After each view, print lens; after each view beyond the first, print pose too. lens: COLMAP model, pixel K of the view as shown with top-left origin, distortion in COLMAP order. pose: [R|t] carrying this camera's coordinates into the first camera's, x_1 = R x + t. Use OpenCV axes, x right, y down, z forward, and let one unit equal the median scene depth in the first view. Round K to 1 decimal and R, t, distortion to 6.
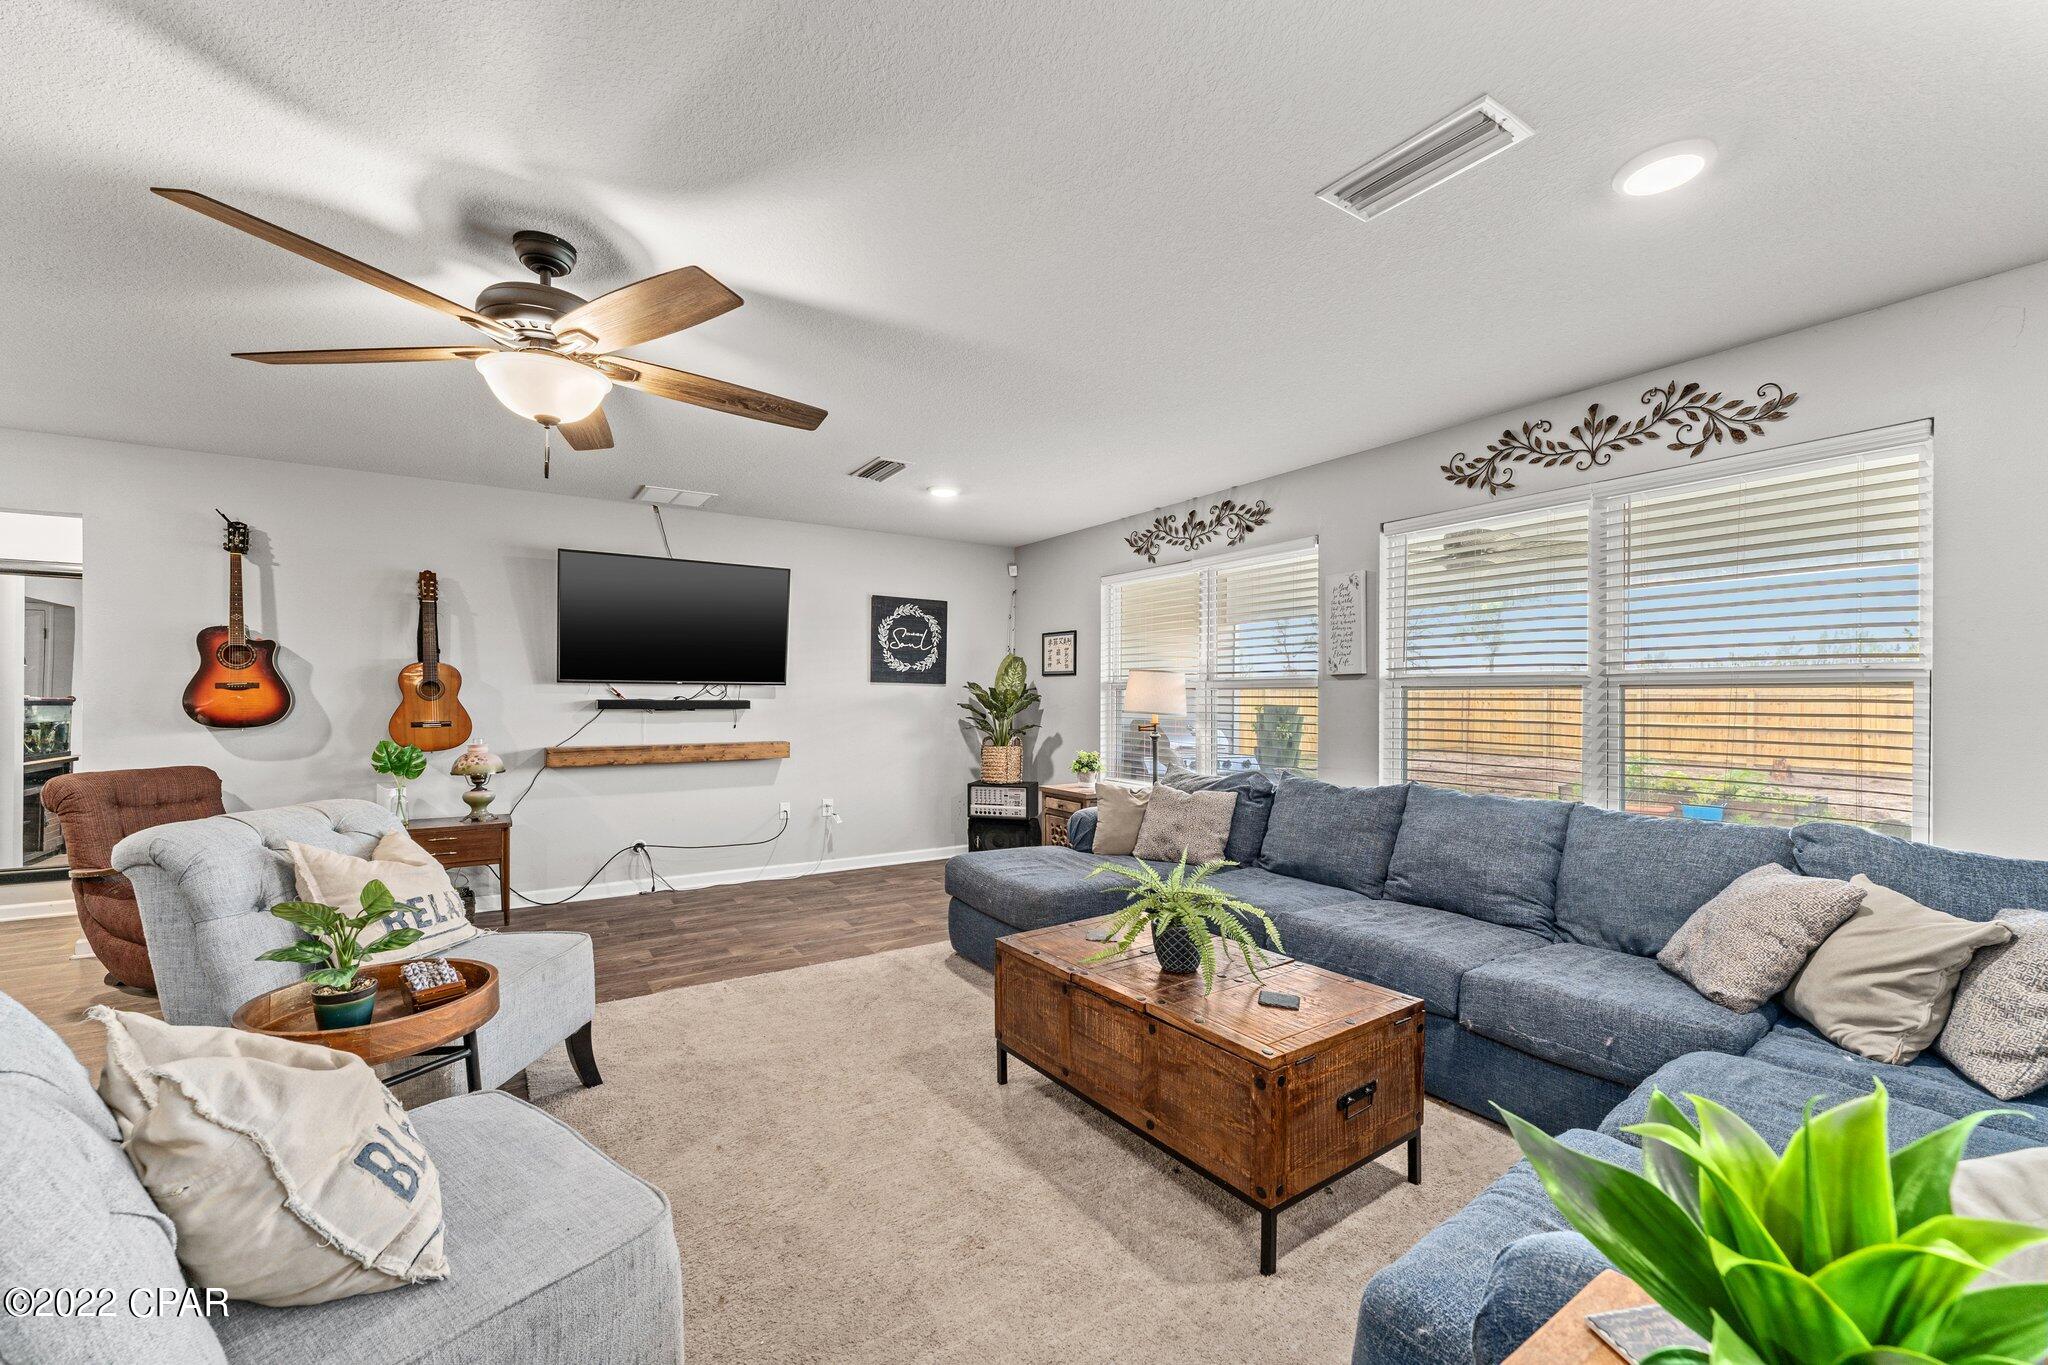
lens RADIAL K [[824.0, 0, 1013.9], [0, 824.0, 700.3], [0, 0, 1]] dist [0.002373, -0.000240]
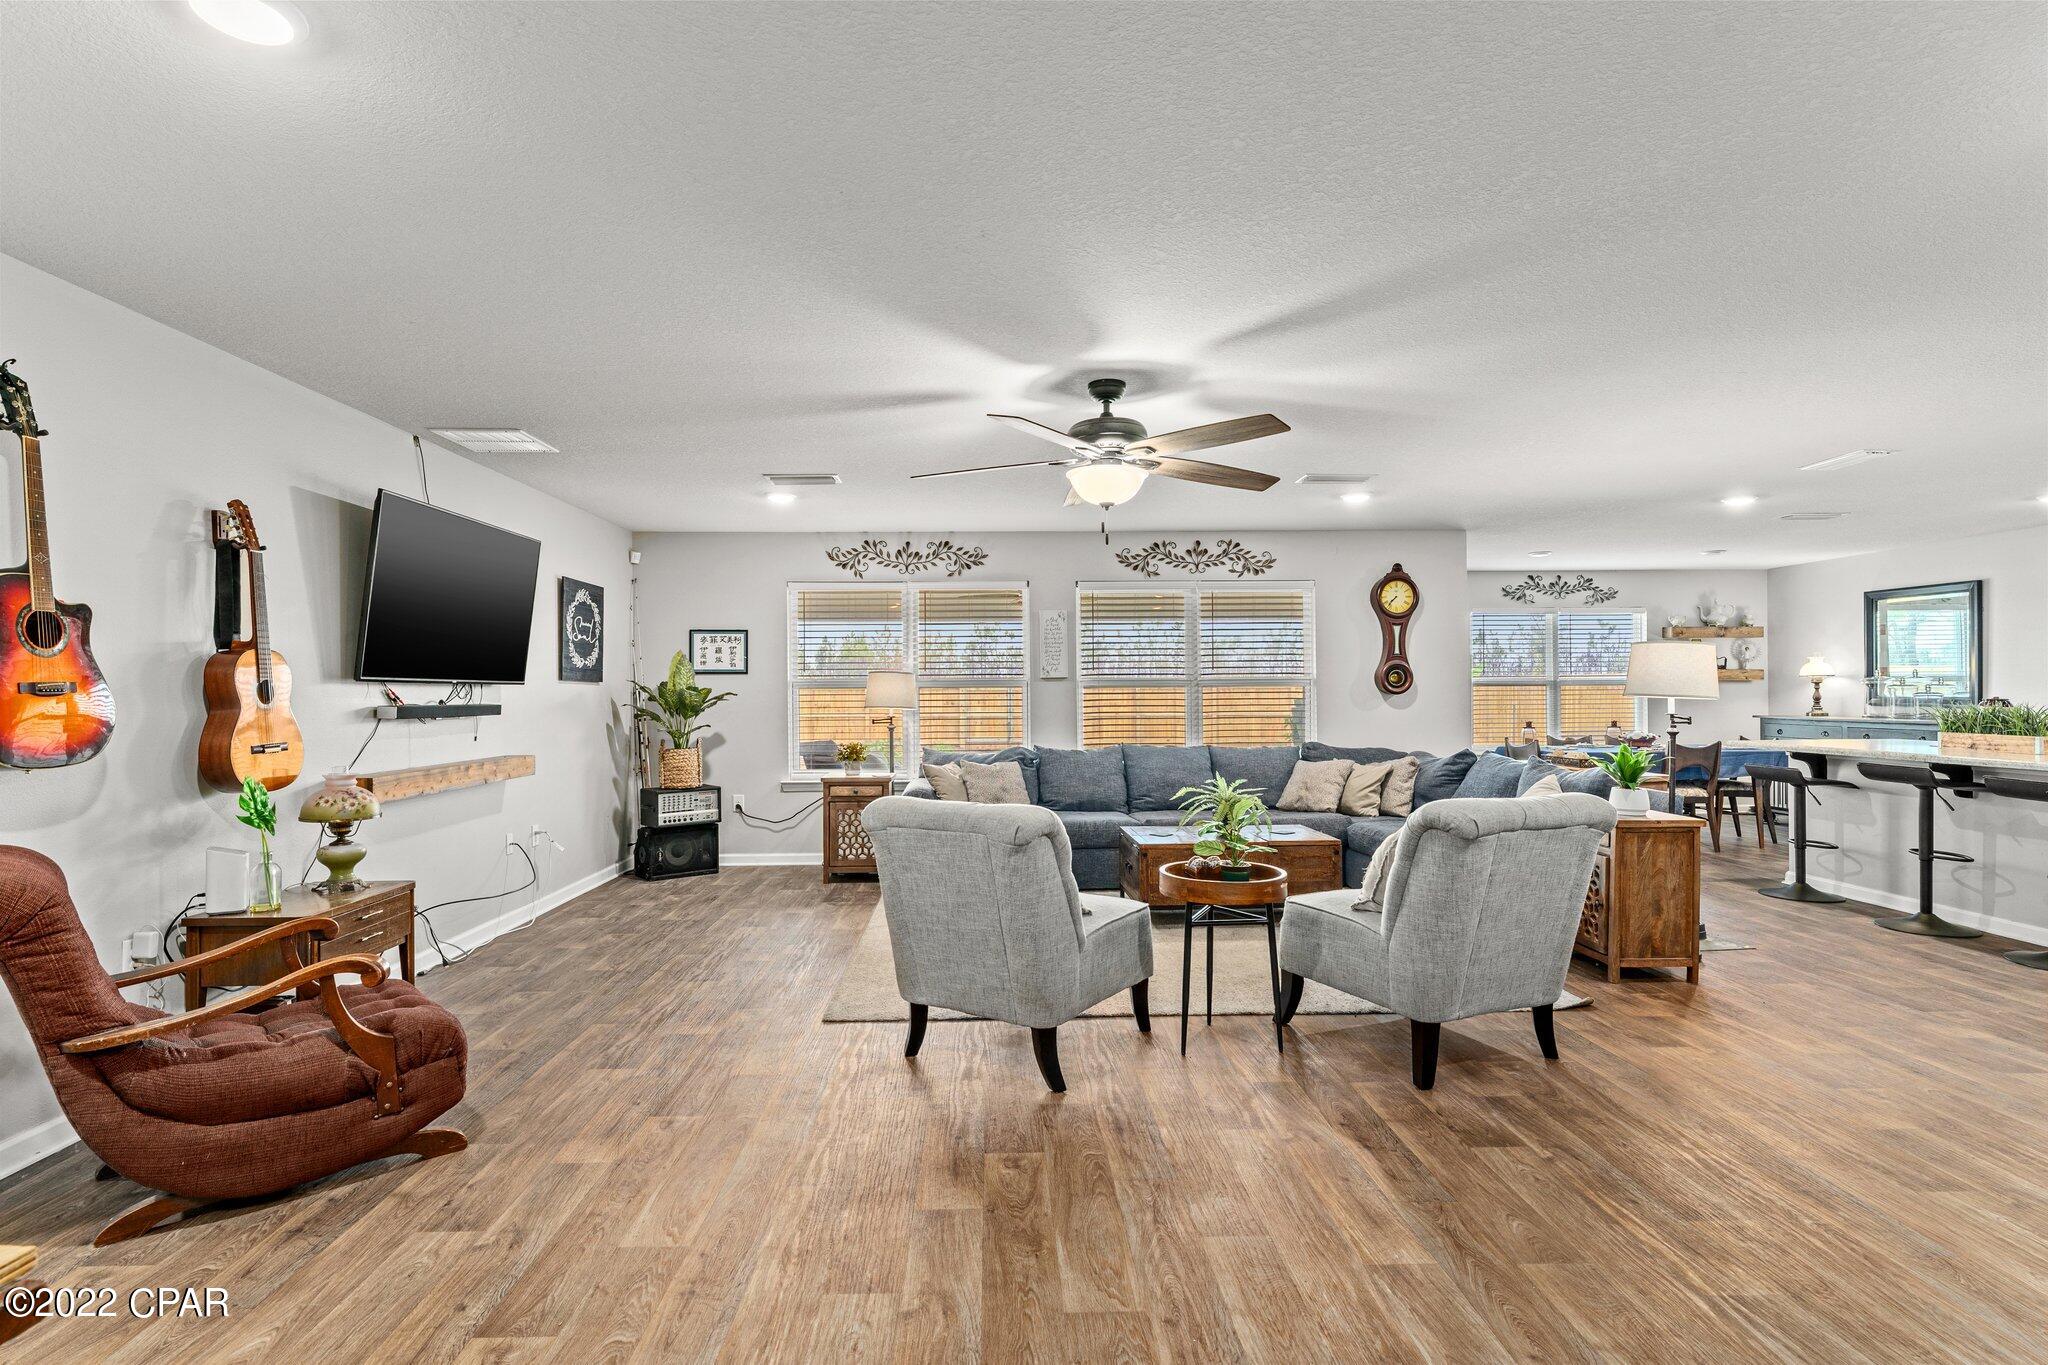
lens RADIAL K [[983.2, 0, 1009.1], [0, 983.2, 690.3], [0, 0, 1]] dist [-0.006197, 0.000864]
pose [[0.520872, -0.006006, 0.853614, -1.044460], [0.012186, 0.999926, -0.000400, -0.007940], [-0.853548, 0.010610, 0.520906, 0.124142]]
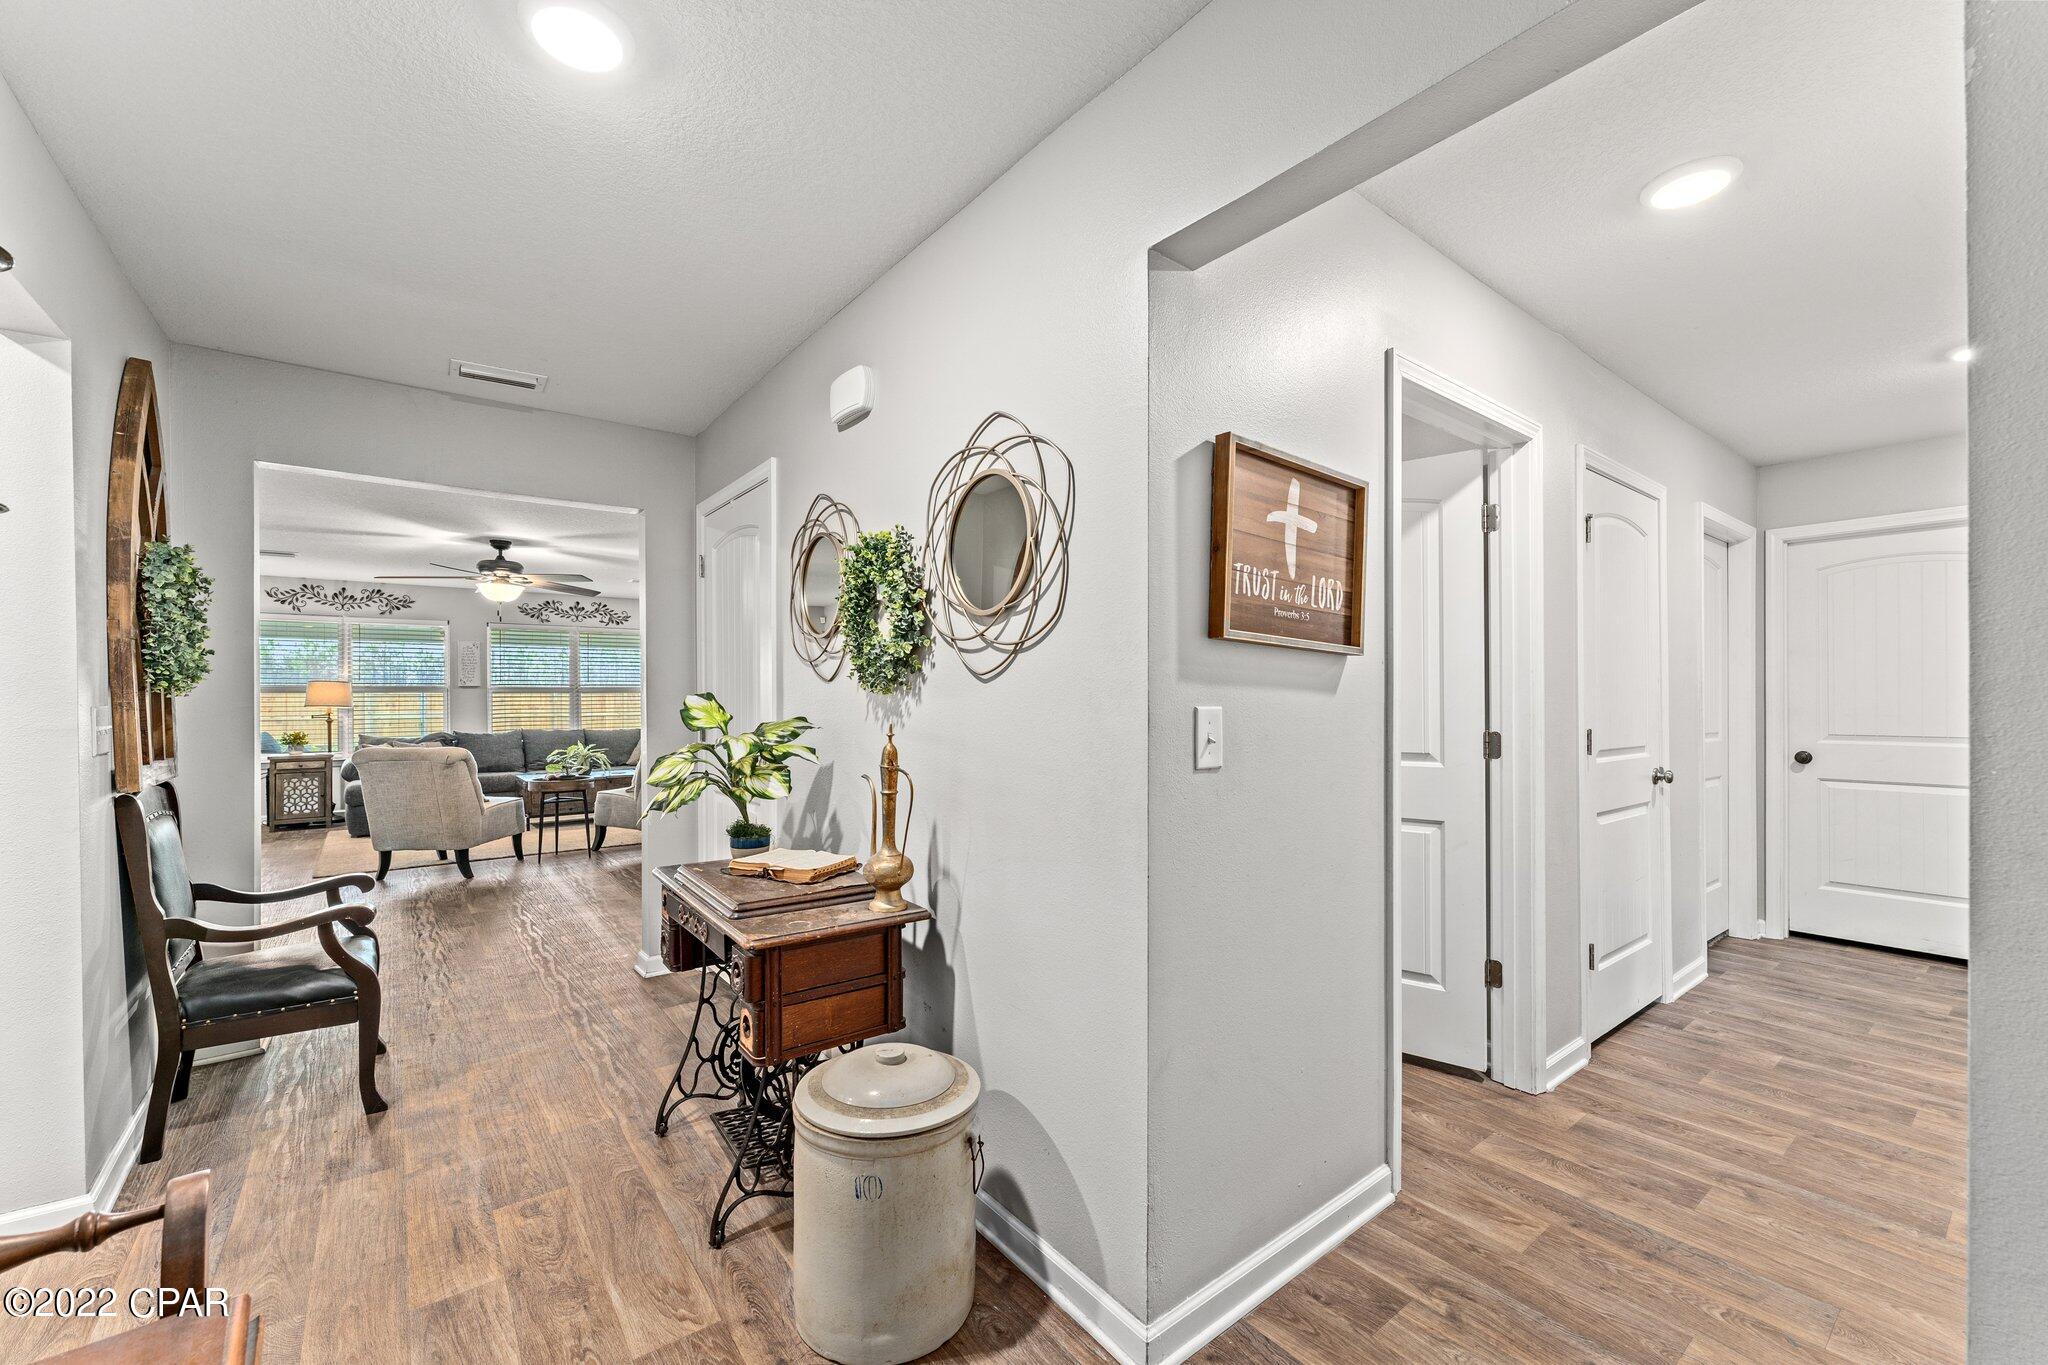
lens RADIAL K [[824.0, 0, 1044.4], [0, 824.0, 693.5], [0, 0, 1]] dist [0.002373, -0.000240]
pose [[-0.103375, -0.010927, 0.994582, -1.811458], [0.007104, 0.999906, 0.011724, -0.023030], [-0.994617, 0.008278, -0.103287, -0.305637]]
